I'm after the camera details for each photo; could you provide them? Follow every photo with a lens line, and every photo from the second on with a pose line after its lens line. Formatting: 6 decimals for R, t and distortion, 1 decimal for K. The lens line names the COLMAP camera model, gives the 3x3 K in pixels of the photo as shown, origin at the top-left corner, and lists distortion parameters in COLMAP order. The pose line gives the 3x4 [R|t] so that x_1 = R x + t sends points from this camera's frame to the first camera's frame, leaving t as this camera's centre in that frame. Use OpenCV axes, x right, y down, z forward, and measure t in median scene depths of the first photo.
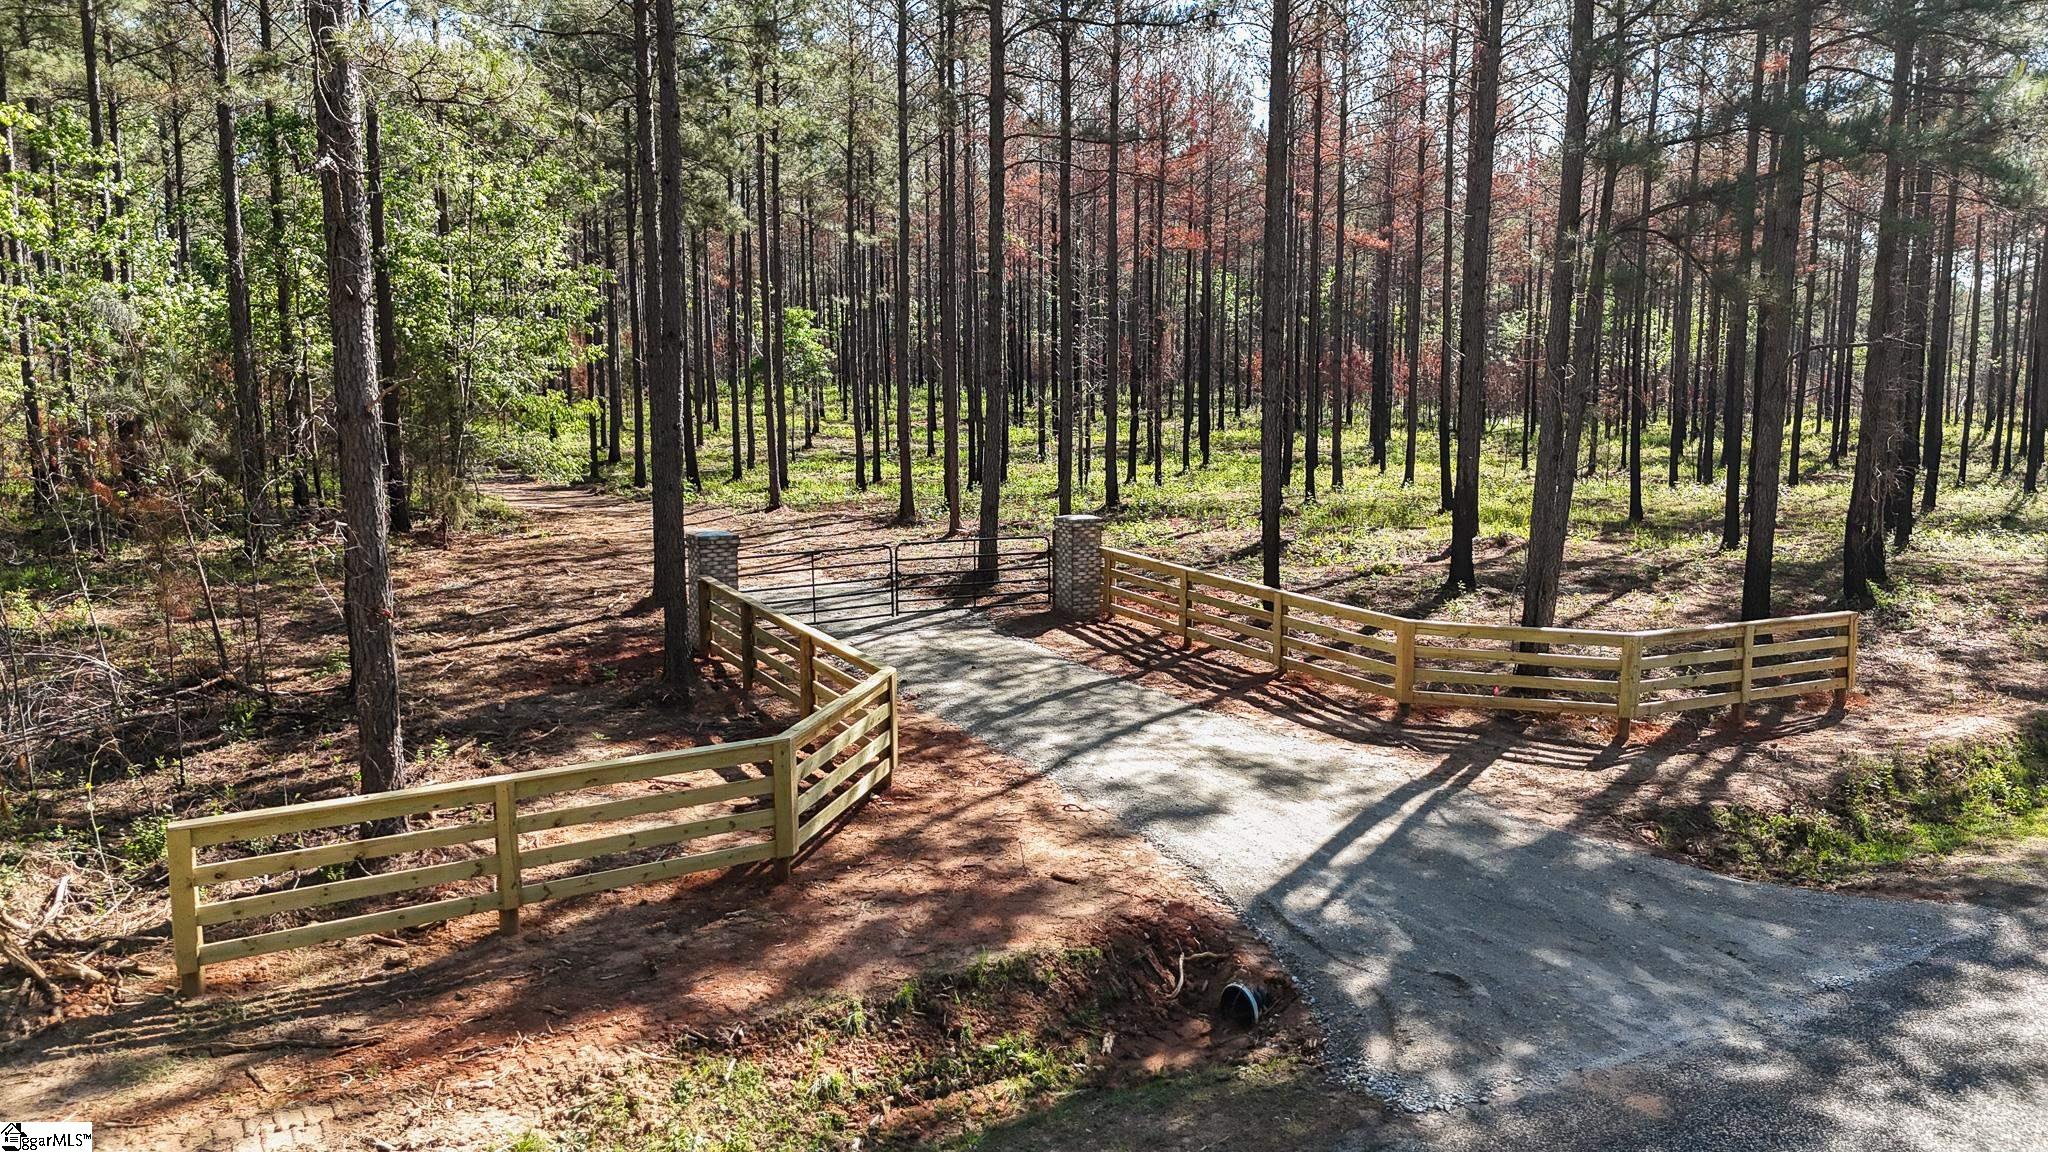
lens RADIAL K [[1468.4, 0, 1013.3], [0, 1468.4, 576.1], [0, 0, 1]] dist [0.081373, -0.075864]
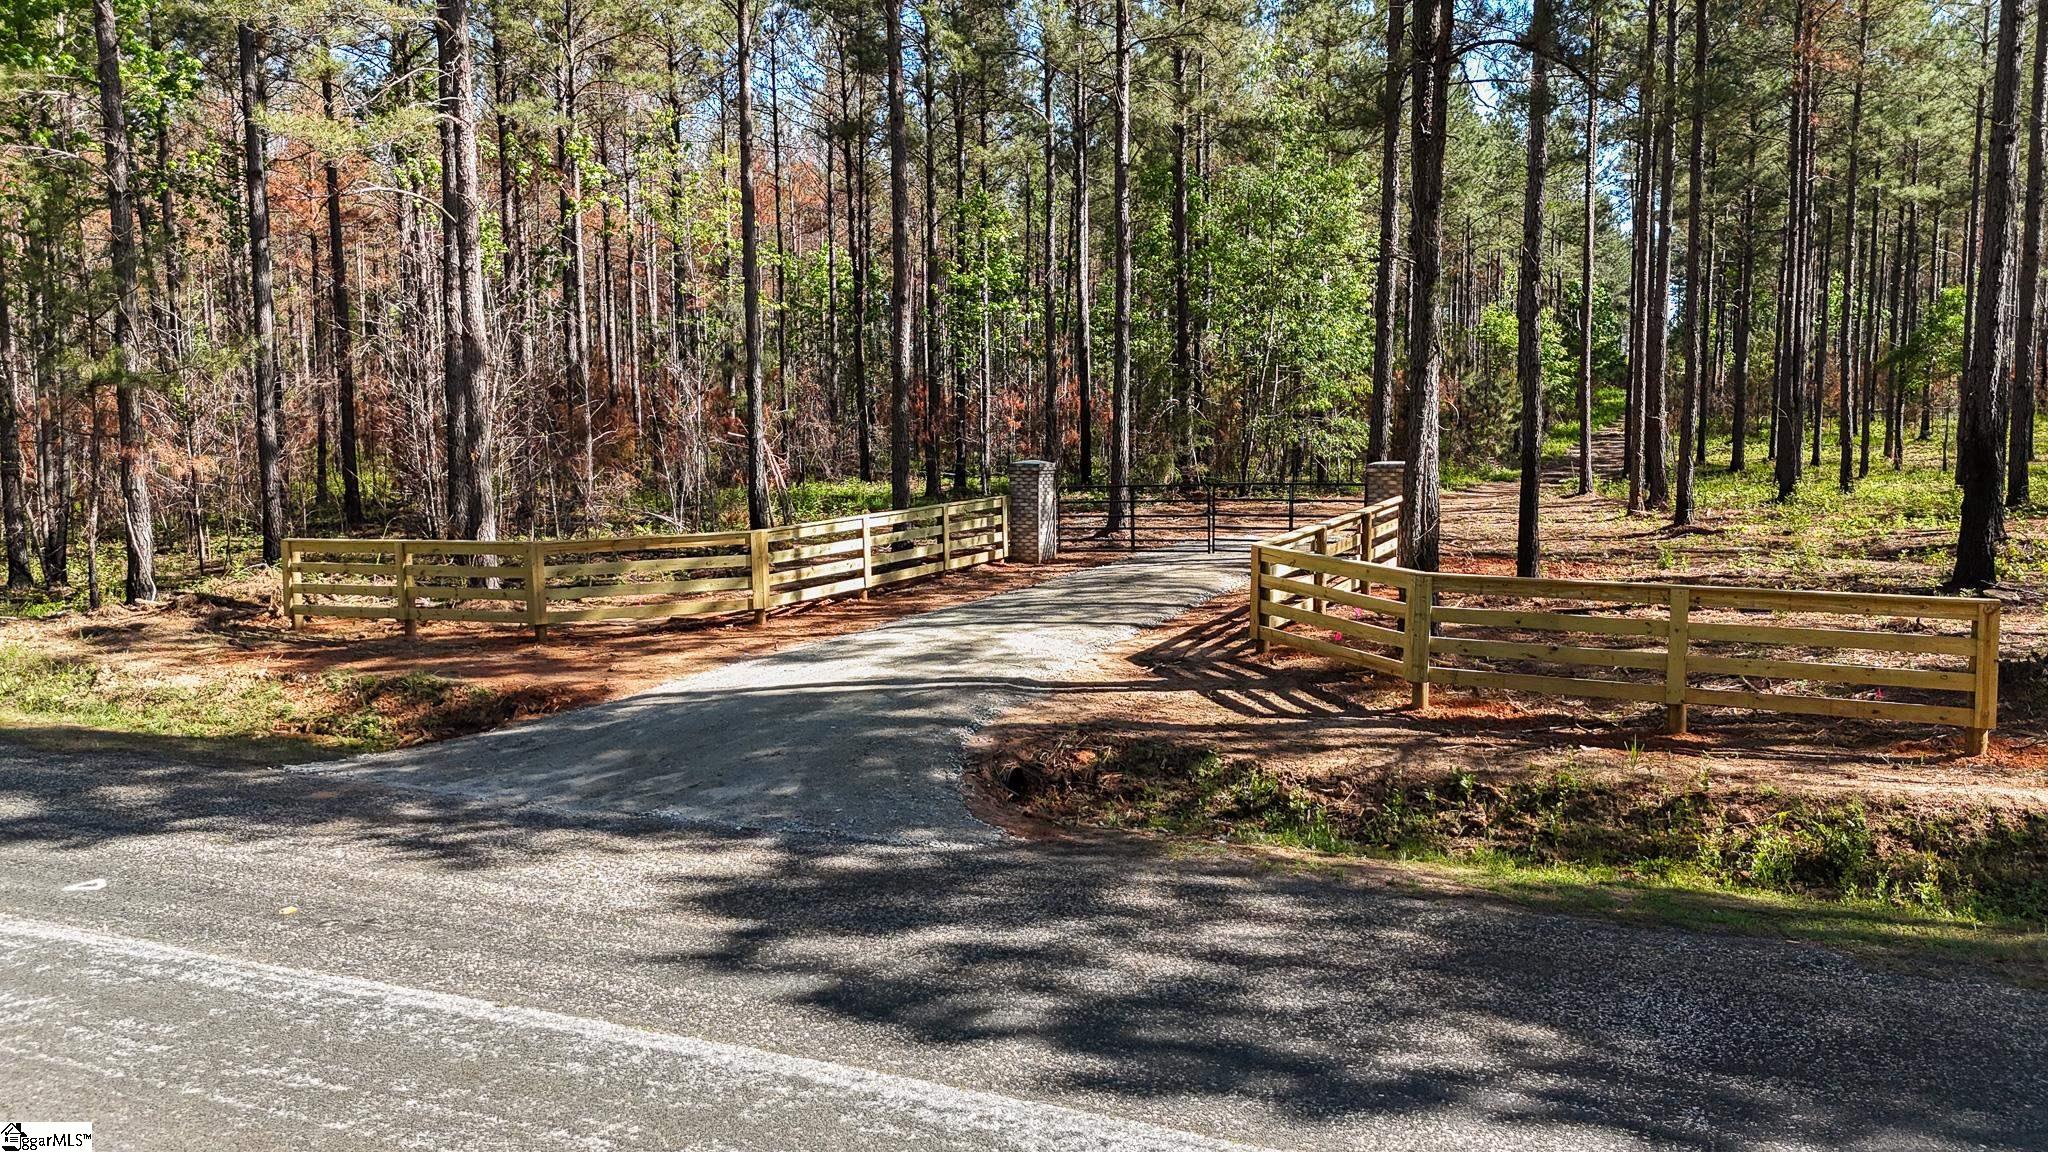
lens RADIAL K [[1468.4, 0, 1013.3], [0, 1468.4, 576.1], [0, 0, 1]] dist [0.081373, -0.075864]
pose [[0.555704, 0.072779, -0.828188, 1.504094], [-0.108257, 0.994014, 0.014712, 0.091416], [0.824302, 0.081482, 0.560257, 0.684651]]
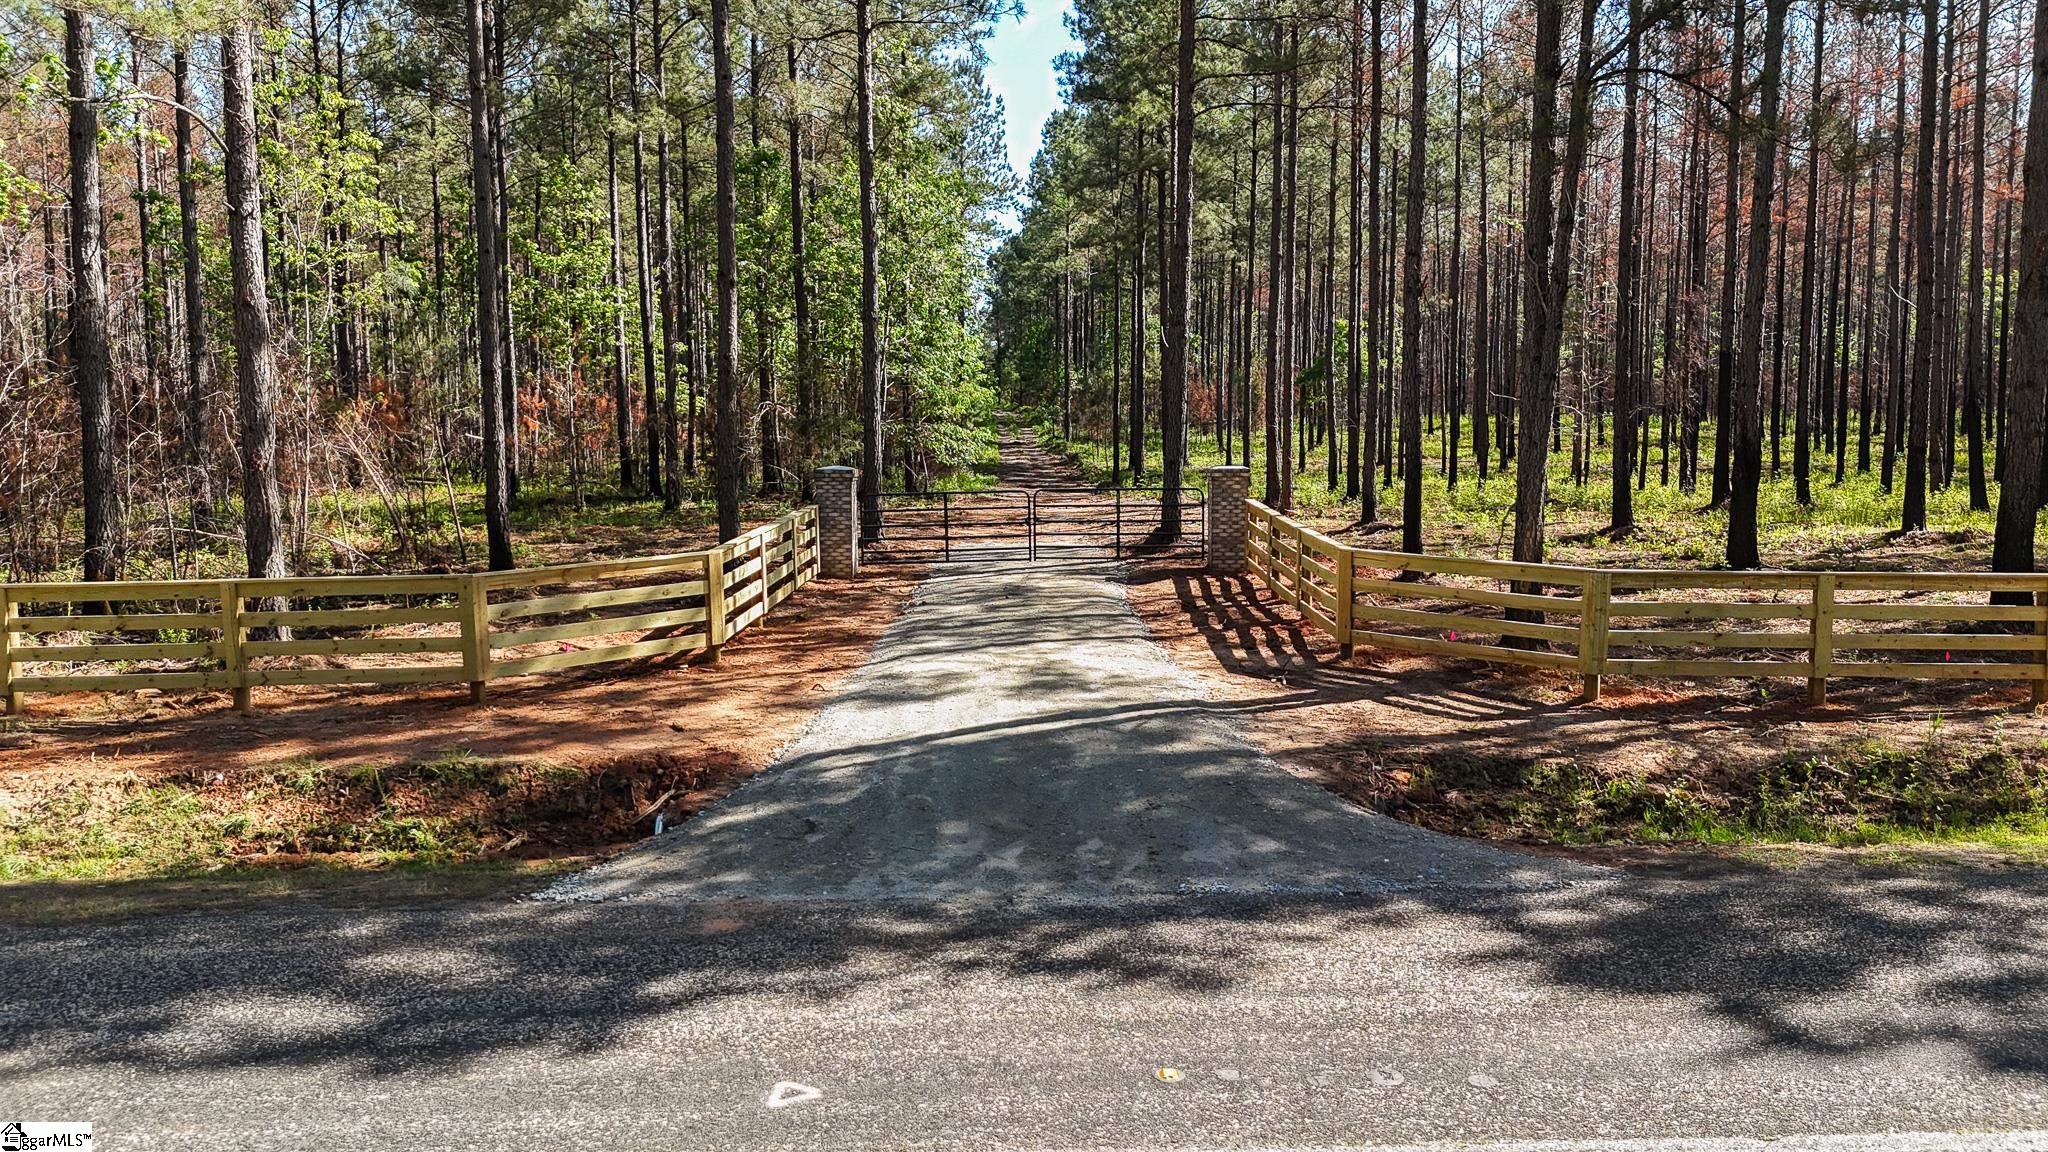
lens RADIAL K [[1468.4, 0, 1013.3], [0, 1468.4, 576.1], [0, 0, 1]] dist [0.081373, -0.075864]
pose [[0.863181, 0.040753, -0.503247, 0.896748], [-0.062137, 0.997735, -0.025783, 0.139627], [0.501056, 0.053525, 0.863758, 0.278449]]
